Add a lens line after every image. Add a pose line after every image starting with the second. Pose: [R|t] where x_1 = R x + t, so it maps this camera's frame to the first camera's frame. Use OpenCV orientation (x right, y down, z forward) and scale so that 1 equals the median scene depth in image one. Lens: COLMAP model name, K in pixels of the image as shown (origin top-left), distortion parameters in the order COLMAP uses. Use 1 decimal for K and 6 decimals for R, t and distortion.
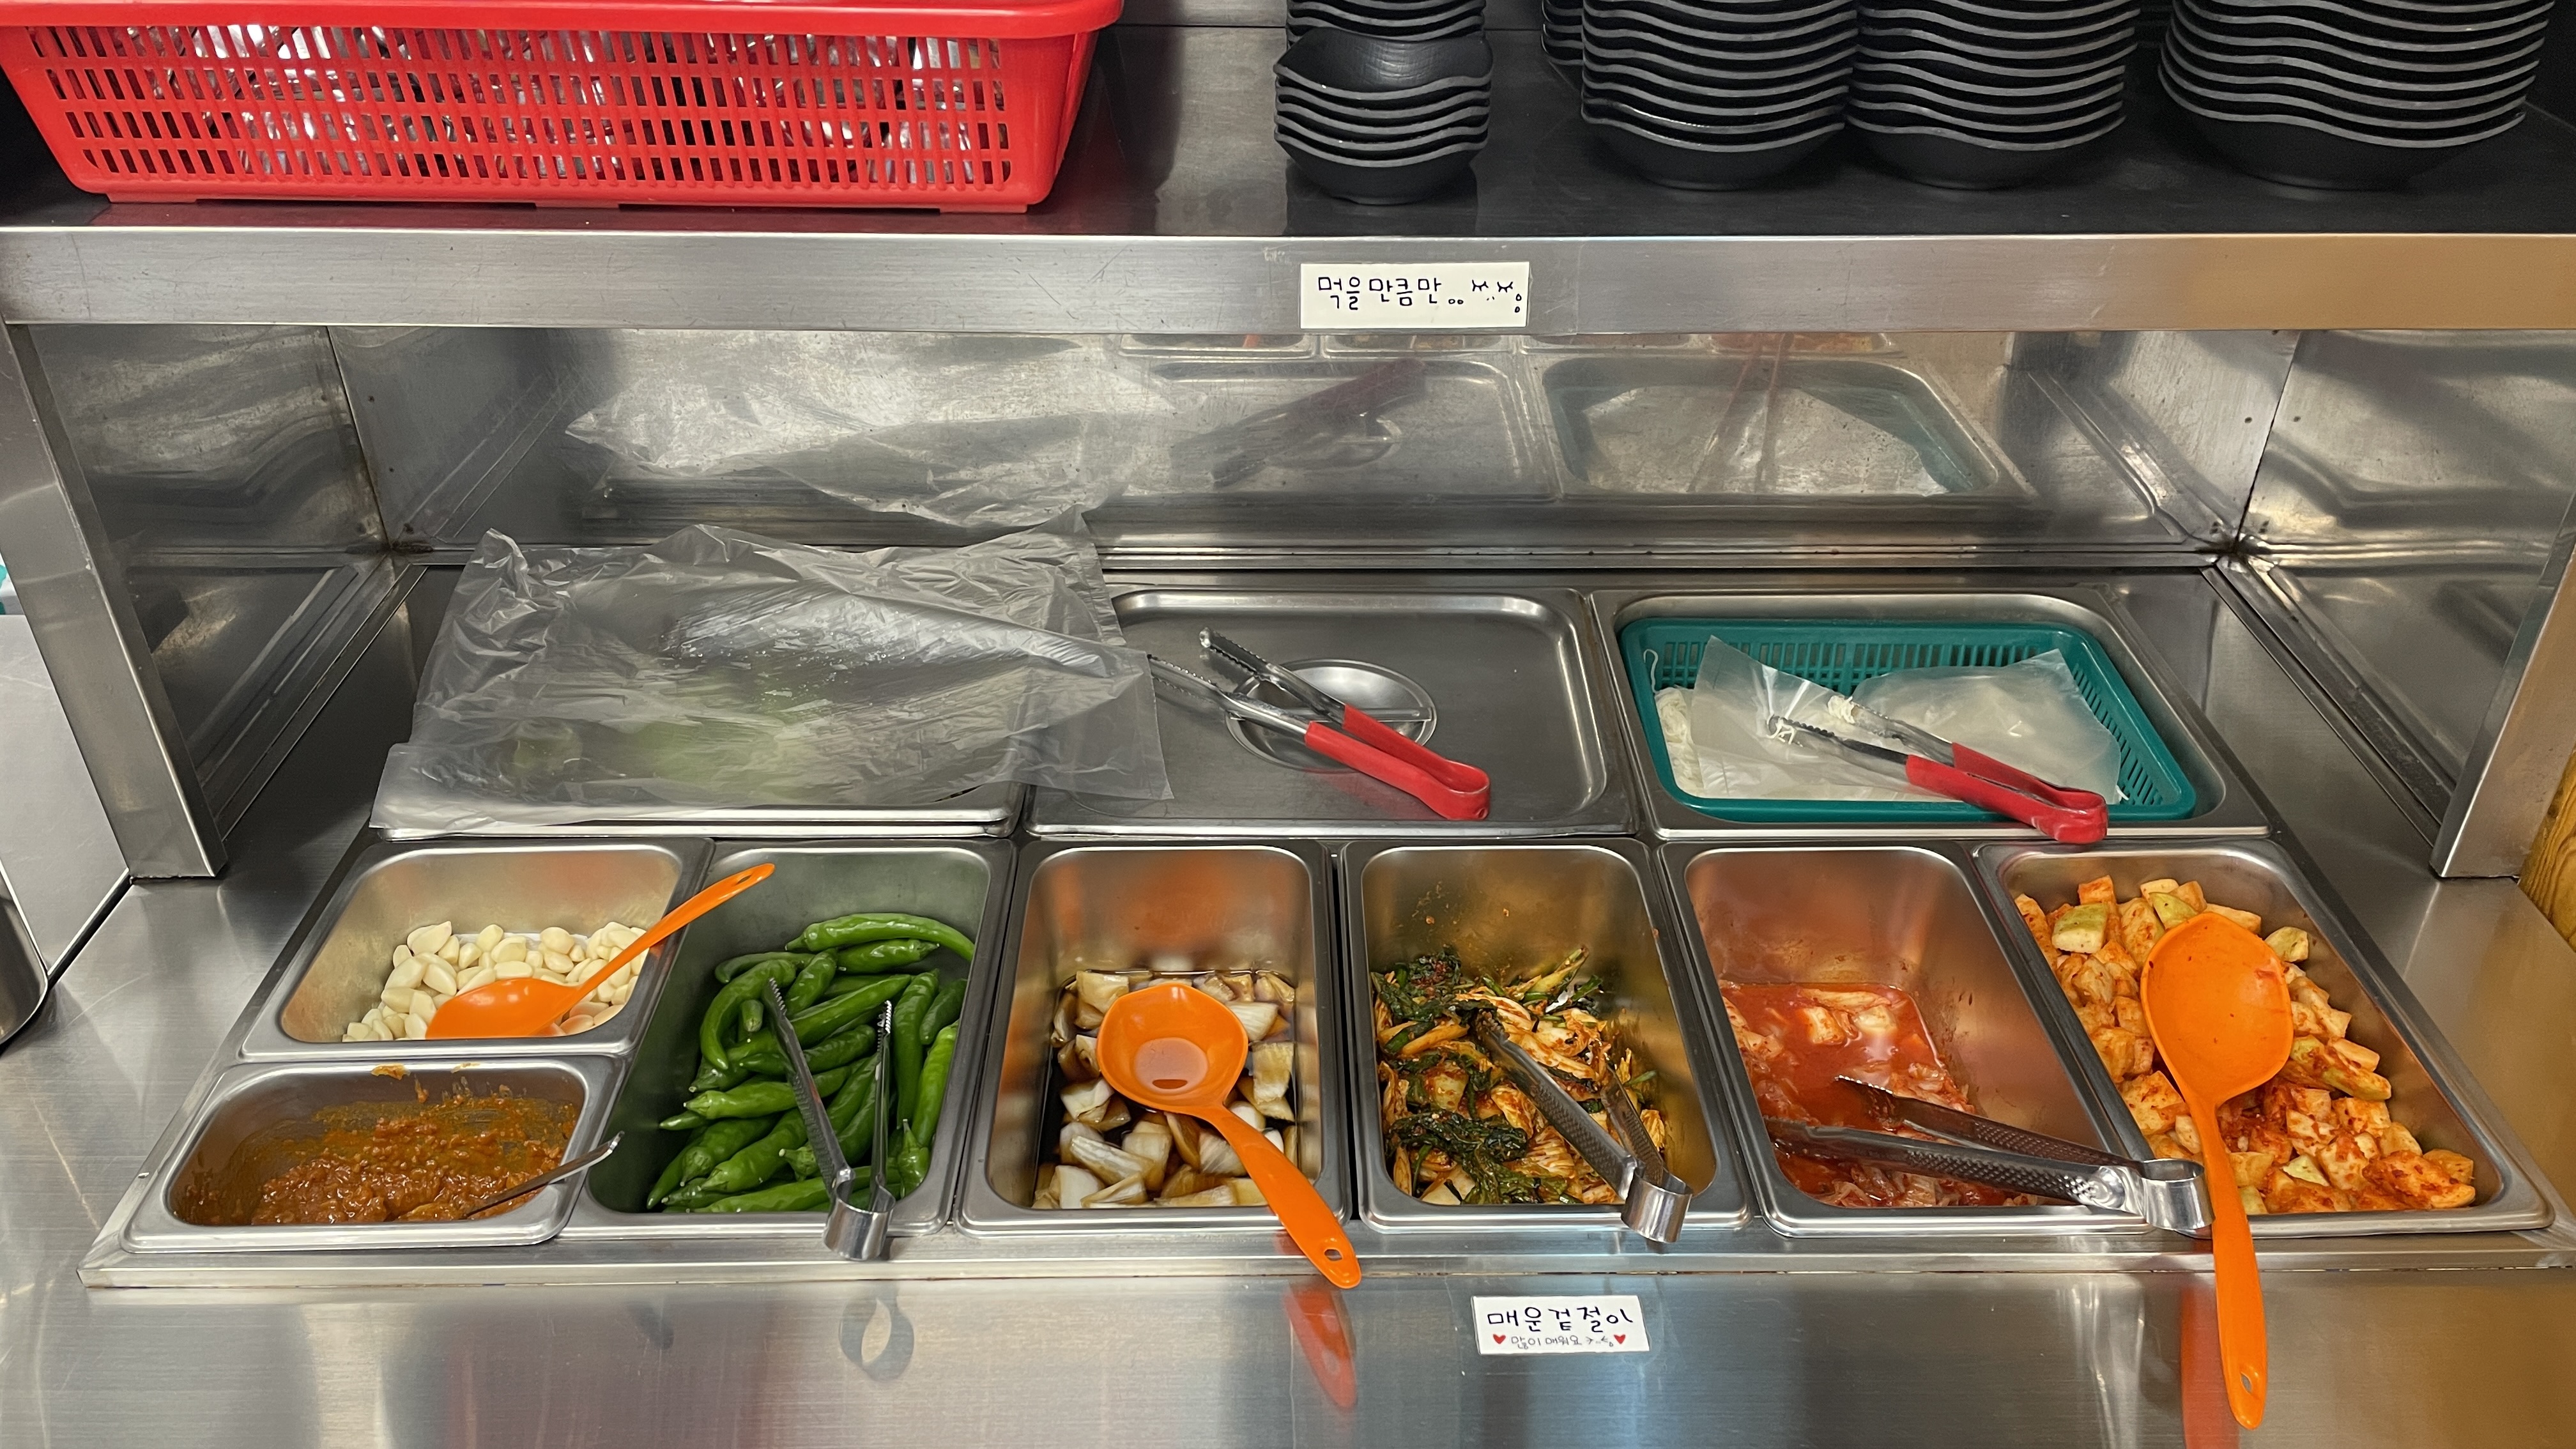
lens RADIAL K [[1958.8, 0, 1288.1], [0, 1958.8, 720.0], [0, 0, 1]] dist [0.038491, -0.041858]
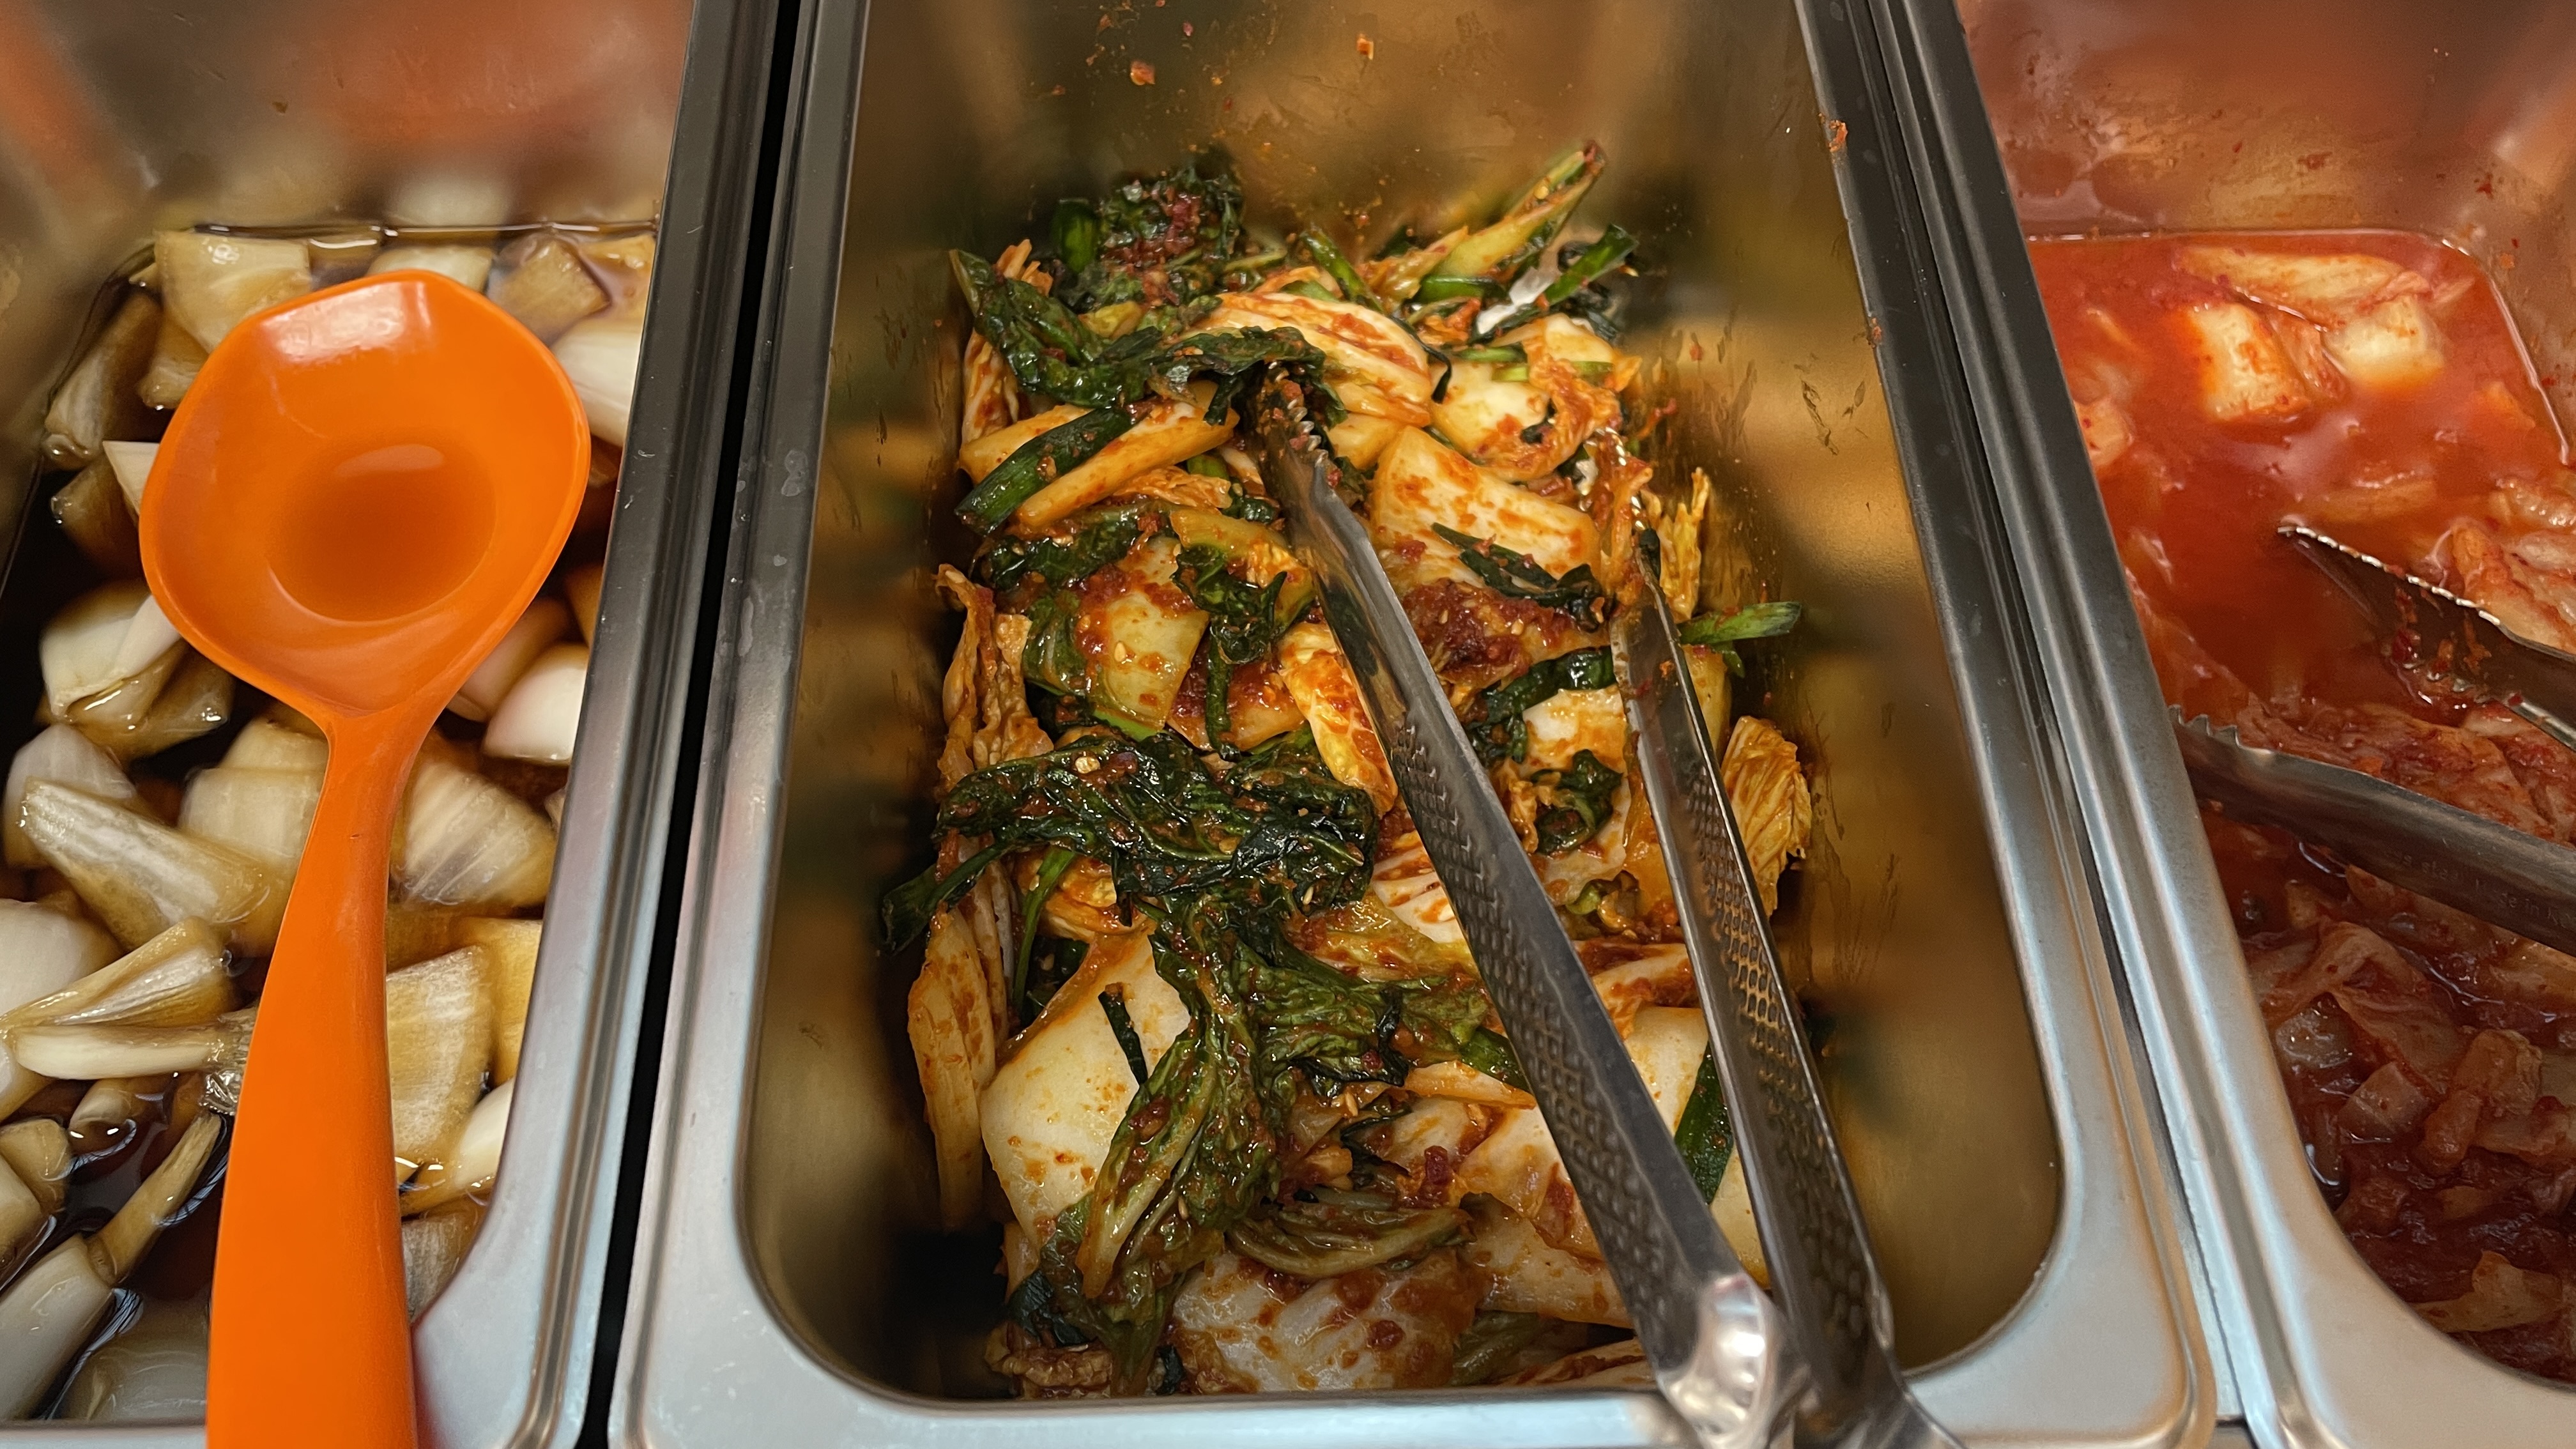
lens RADIAL K [[1958.8, 0, 1272.8], [0, 1958.8, 721.7], [0, 0, 1]] dist [0.038491, -0.041858]
pose [[0.999929, -0.009371, -0.007337, 0.098532], [0.011688, 0.889300, 0.457175, 0.047666], [0.002240, -0.457229, 0.889346, 0.662238]]
